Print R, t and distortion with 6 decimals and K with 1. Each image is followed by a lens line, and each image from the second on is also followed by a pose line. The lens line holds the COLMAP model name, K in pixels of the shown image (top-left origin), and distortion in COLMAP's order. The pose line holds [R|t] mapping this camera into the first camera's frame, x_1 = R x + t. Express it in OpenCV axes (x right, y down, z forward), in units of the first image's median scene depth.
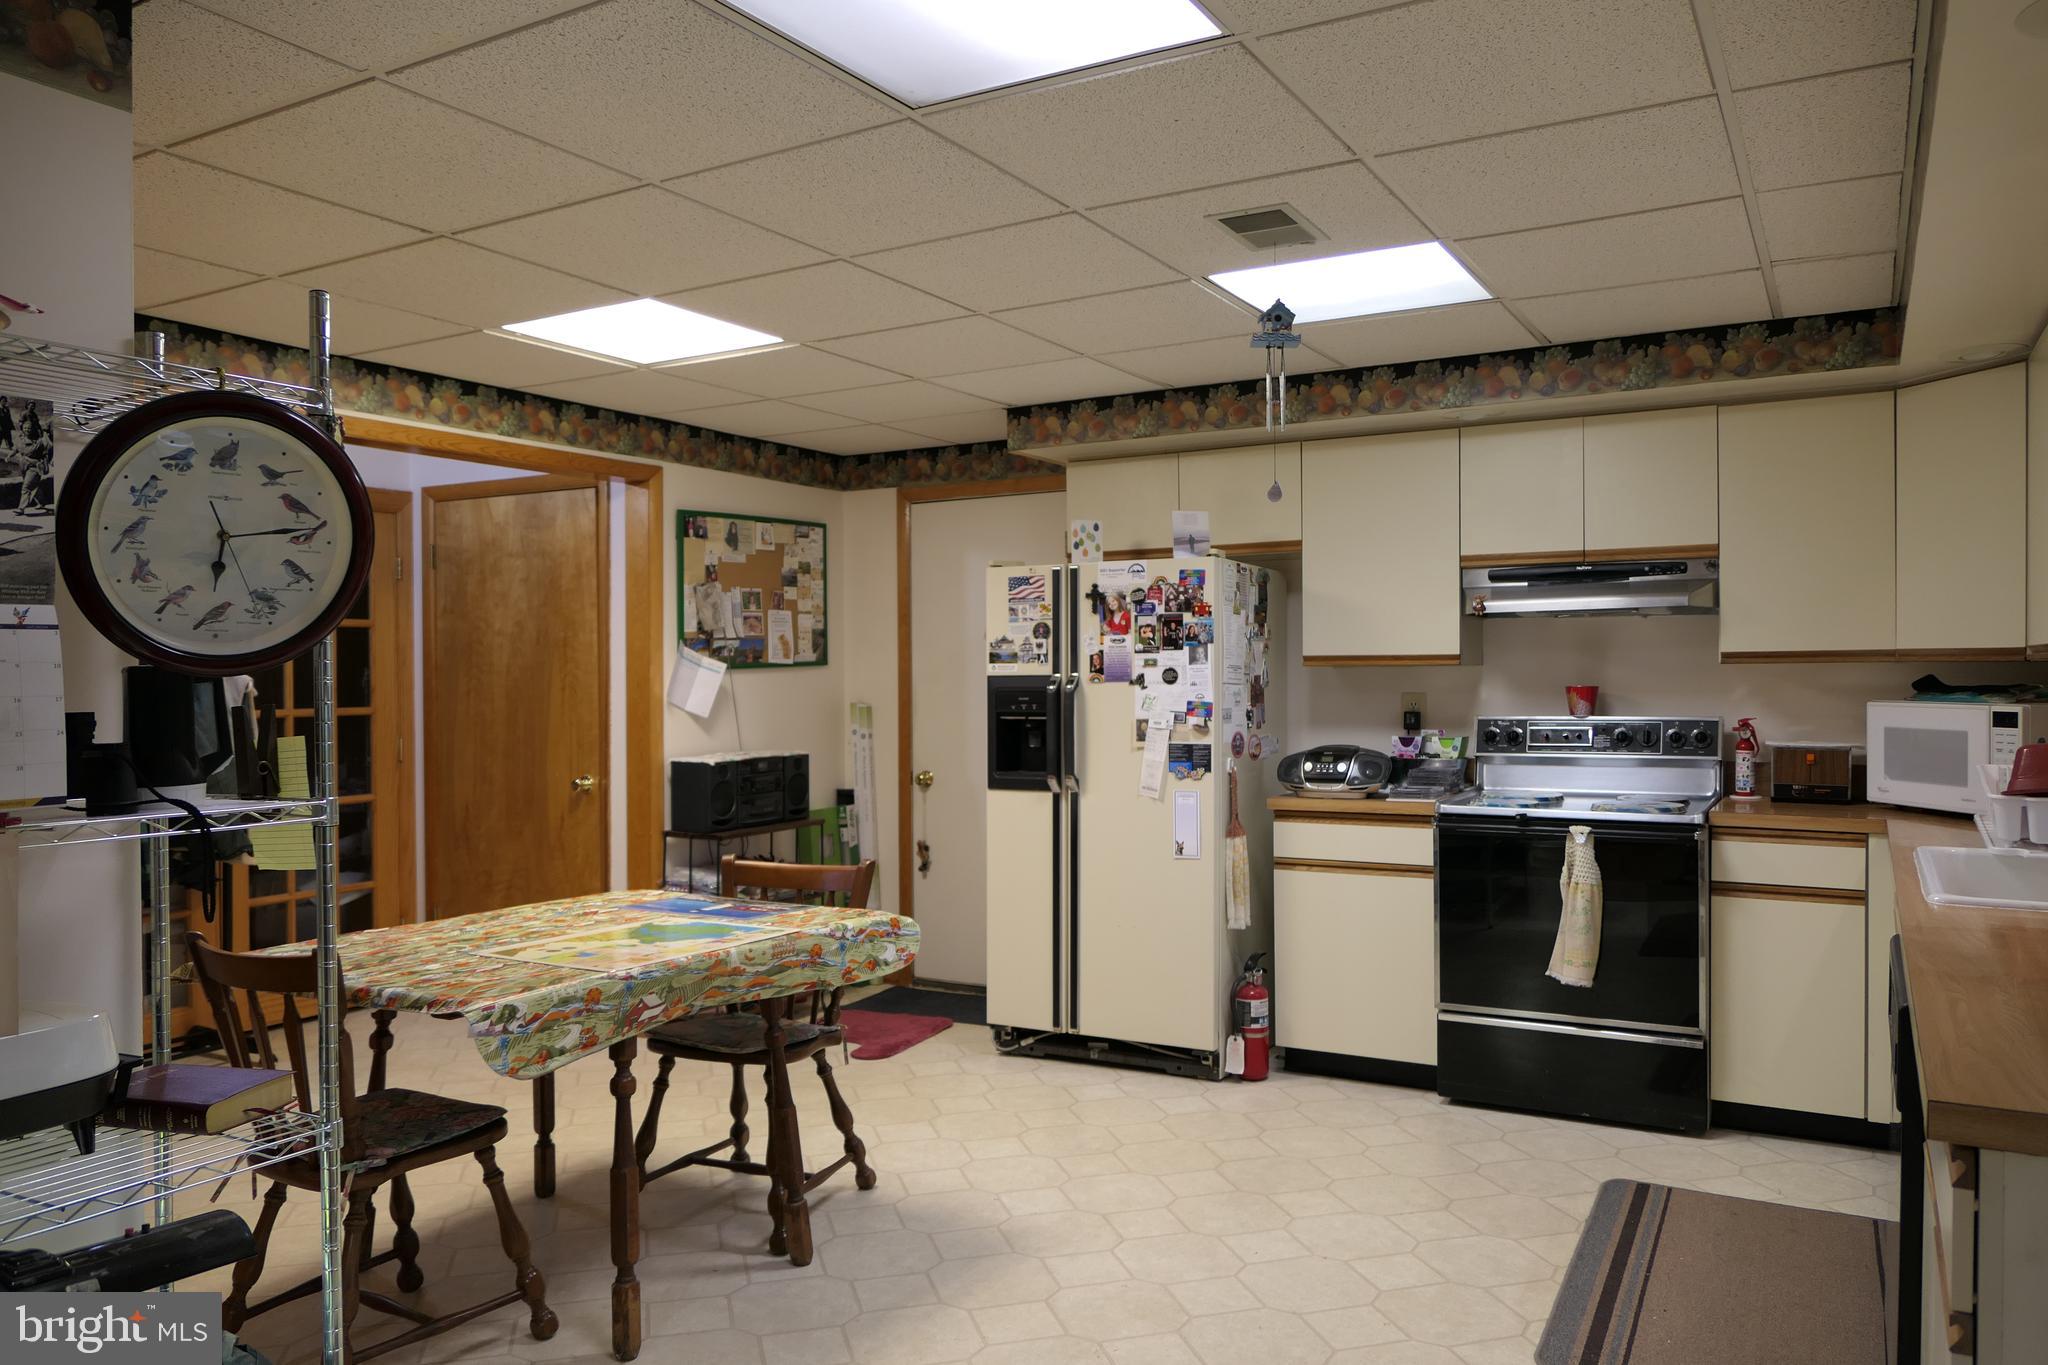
lens RADIAL K [[1471.1, 0, 1025.1], [0, 1471.1, 685.8], [0, 0, 1]] dist [-0.005825, 0.010446]
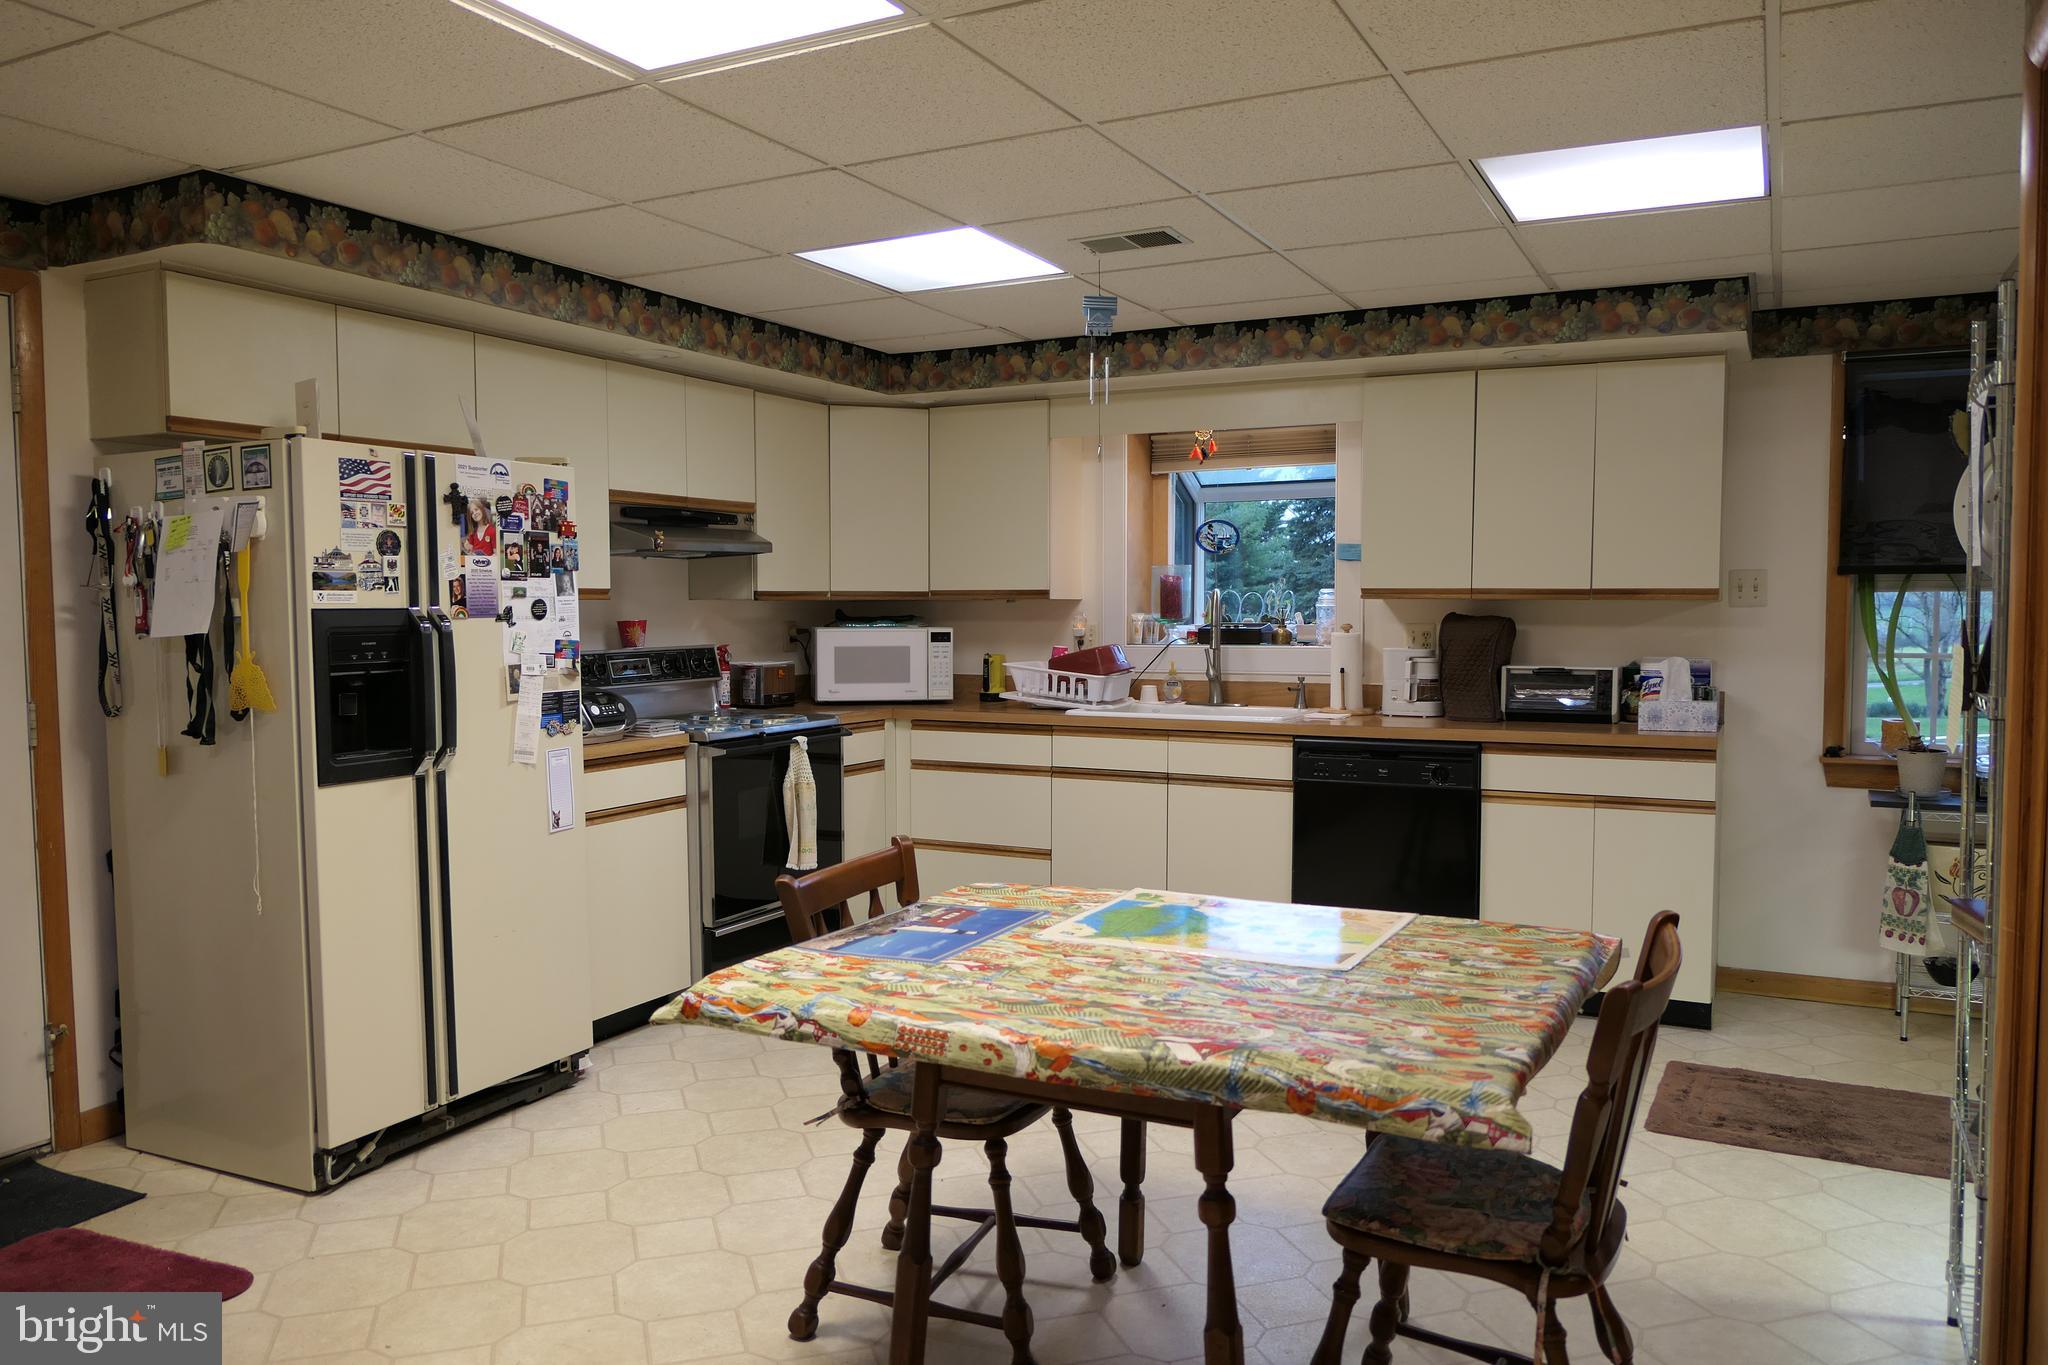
lens RADIAL K [[1471.1, 0, 1026.7], [0, 1471.1, 685.3], [0, 0, 1]] dist [-0.005825, 0.010446]
pose [[-0.049051, -0.047955, 0.997644, -0.710723], [0.013218, 0.998728, 0.048657, -0.000889], [-0.998709, 0.015573, -0.048355, 0.762698]]
